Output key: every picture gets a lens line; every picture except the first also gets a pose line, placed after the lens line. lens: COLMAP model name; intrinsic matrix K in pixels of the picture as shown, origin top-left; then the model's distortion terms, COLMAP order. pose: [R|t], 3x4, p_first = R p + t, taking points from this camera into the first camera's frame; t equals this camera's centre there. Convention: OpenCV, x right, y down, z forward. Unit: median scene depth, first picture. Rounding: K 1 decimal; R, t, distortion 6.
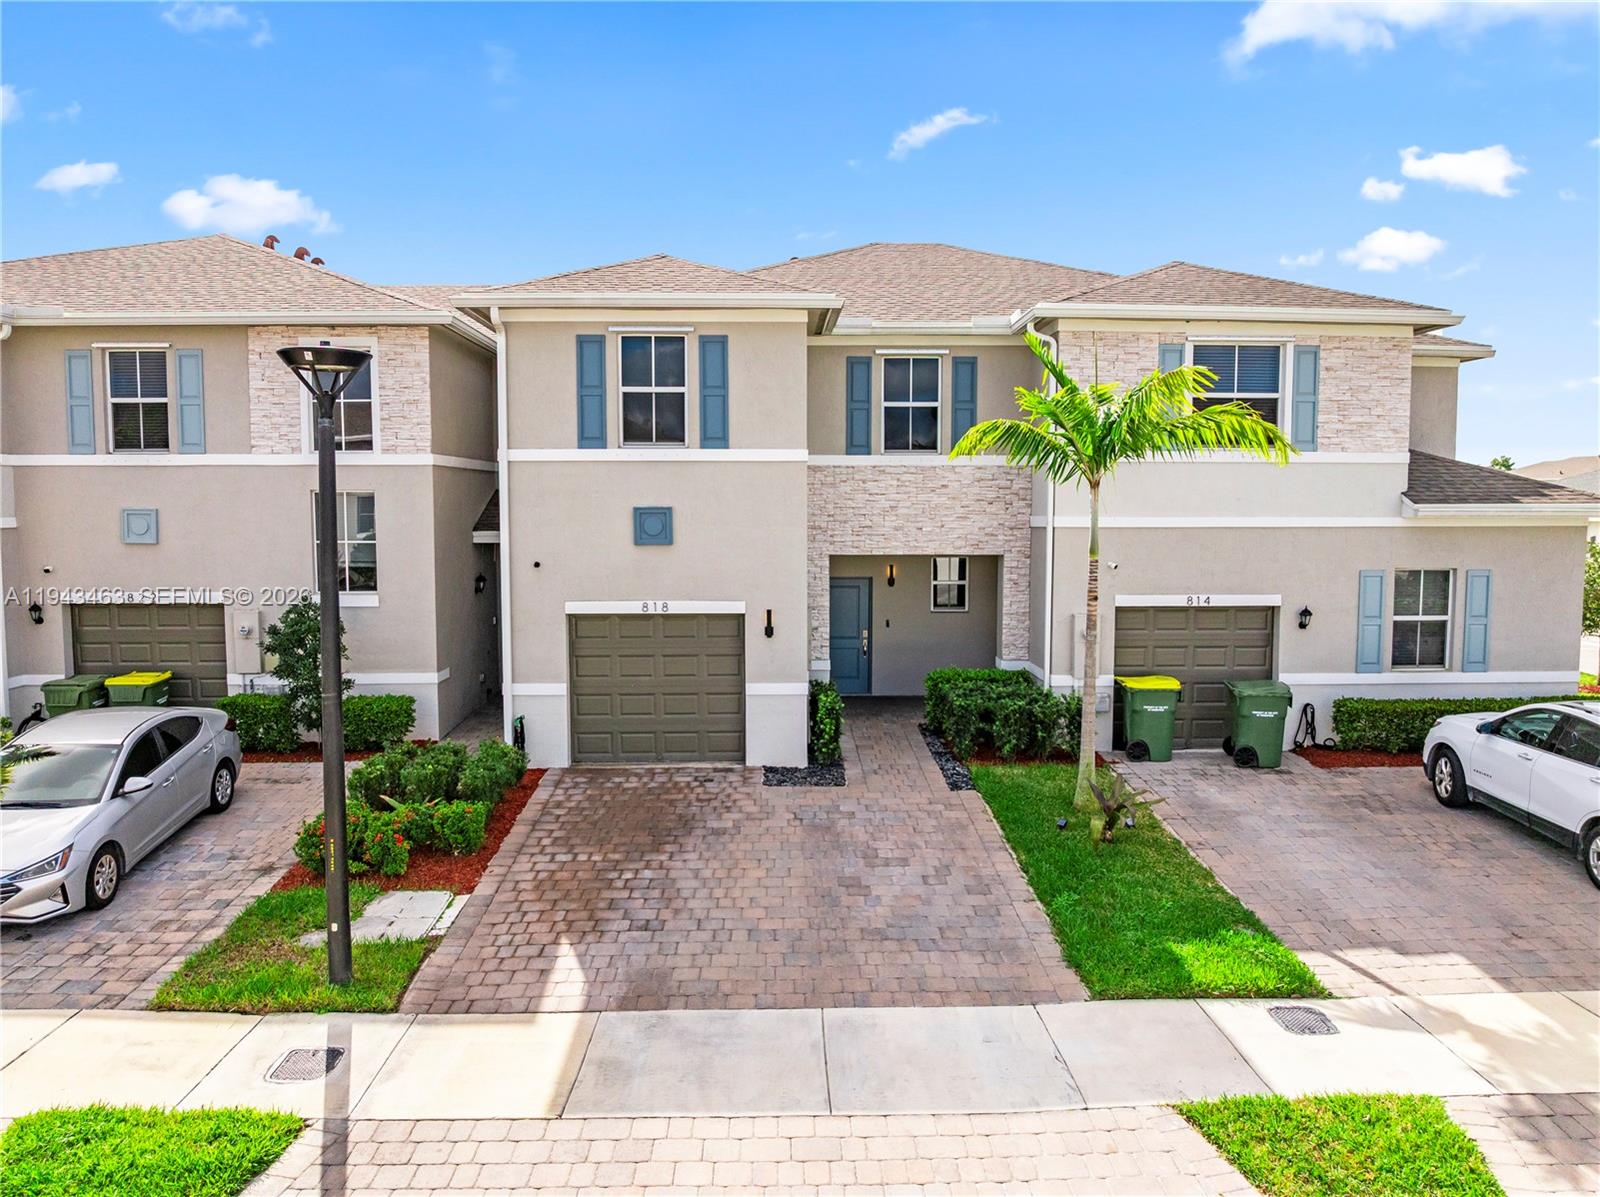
lens RADIAL K [[1118.6, 0, 800.0], [0, 1118.6, 598.5], [0, 0, 1]] dist [-0.028512, -0.001801]
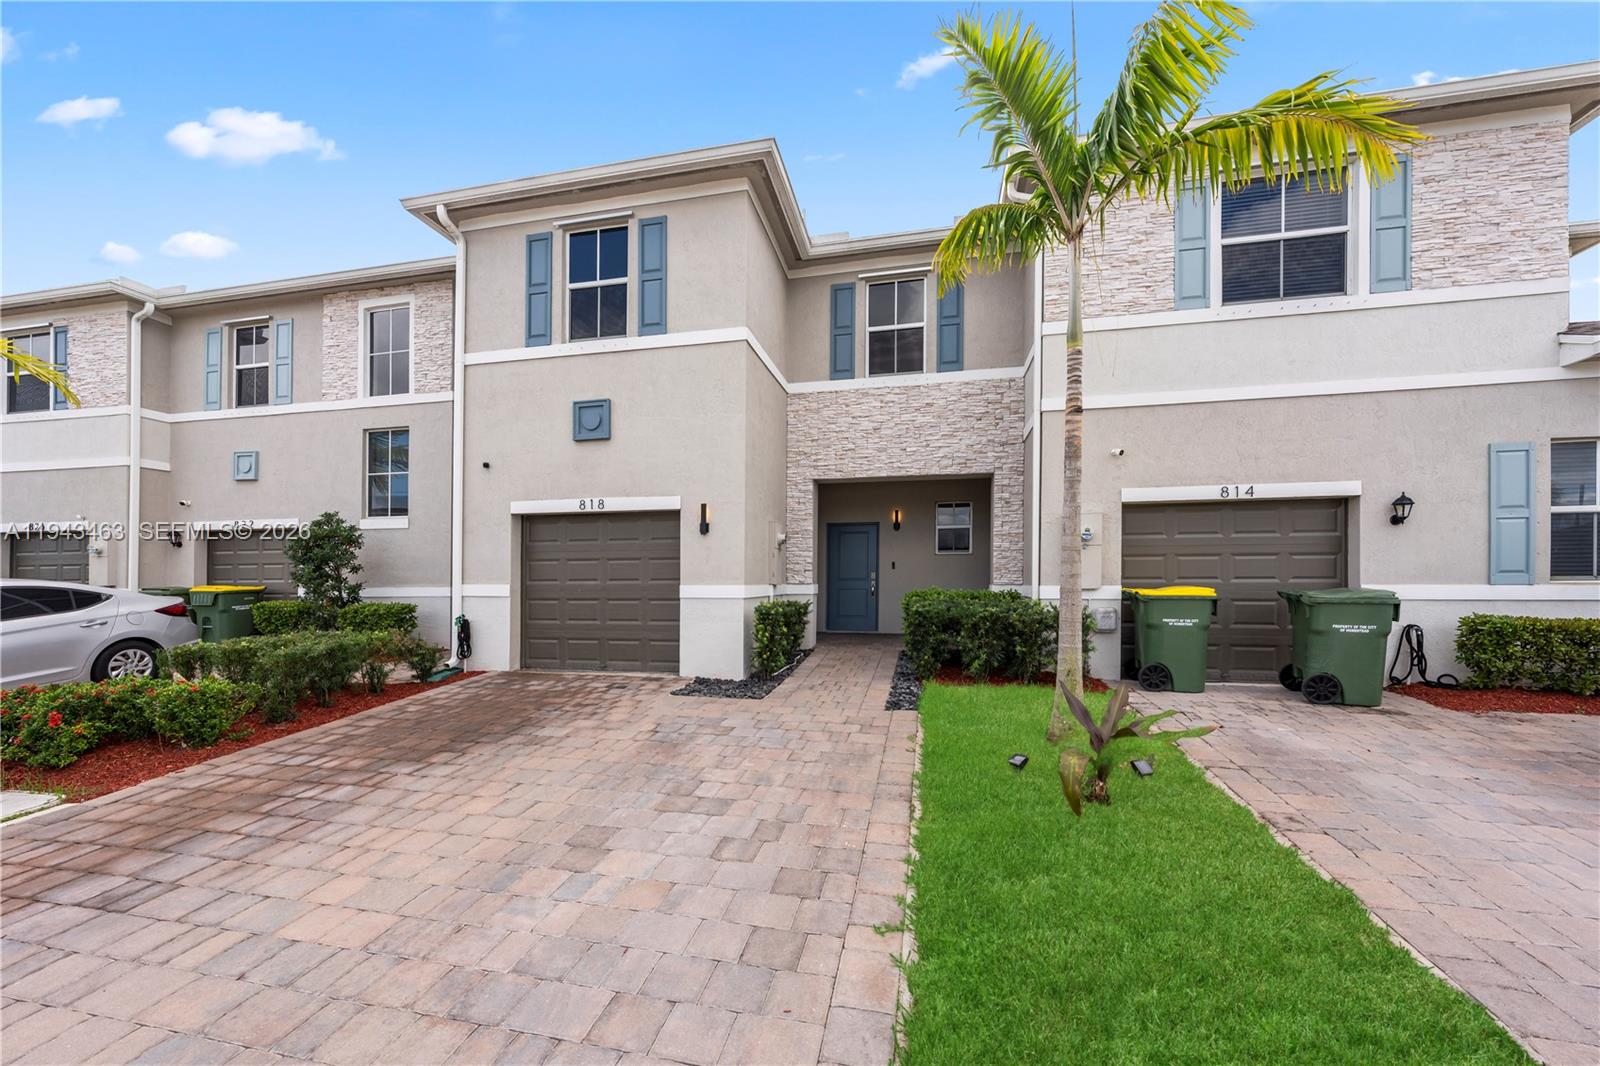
lens RADIAL K [[611.1, 0, 798.9], [0, 611.1, 589.9], [0, 0, 1]] dist [-0.010144, 0.004158]
pose [[0.973027, 0.004398, -0.230650, 0.162425], [-0.019879, 0.997698, -0.064834, 0.110635], [0.229834, 0.067671, 0.970874, 0.538653]]
